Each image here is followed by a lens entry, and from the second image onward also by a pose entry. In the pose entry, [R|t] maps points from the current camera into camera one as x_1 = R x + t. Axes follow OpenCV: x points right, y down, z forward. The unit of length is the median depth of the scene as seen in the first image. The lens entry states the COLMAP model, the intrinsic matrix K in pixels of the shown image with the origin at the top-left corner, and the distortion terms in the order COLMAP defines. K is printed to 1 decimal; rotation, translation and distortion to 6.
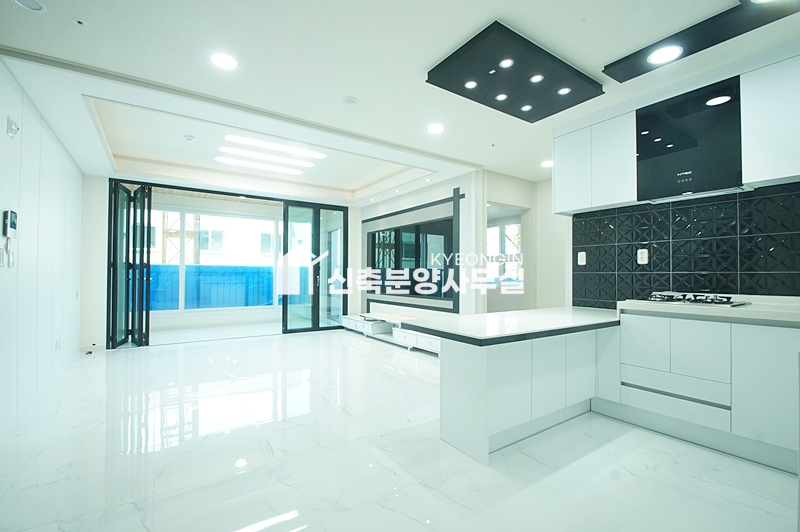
lens RADIAL K [[353.5, 0, 398.8], [0, 353.5, 268.7], [0, 0, 1]] dist [0.003259, -0.008396]
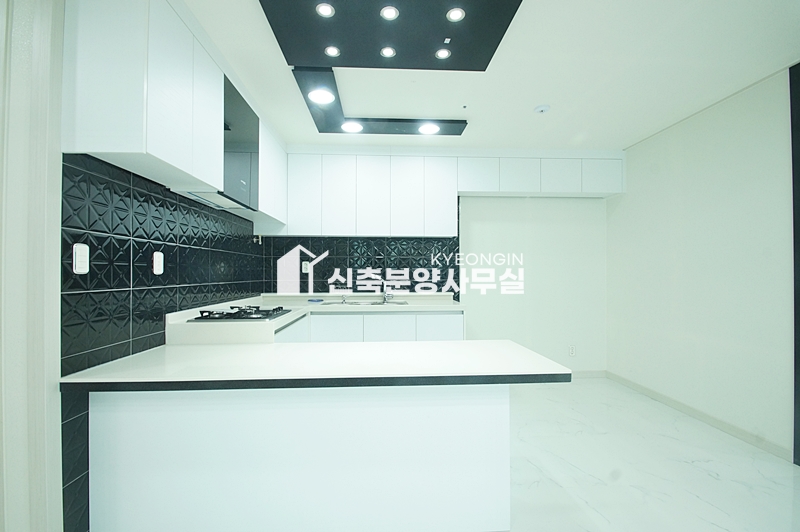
lens RADIAL K [[353.5, 0, 399.2], [0, 353.5, 269.2], [0, 0, 1]] dist [0.003259, -0.008396]
pose [[-0.859794, 0.004655, 0.510620, -0.023871], [-0.009022, 0.999664, -0.024305, -0.006646], [-0.510562, -0.025504, -0.859463, 0.808264]]
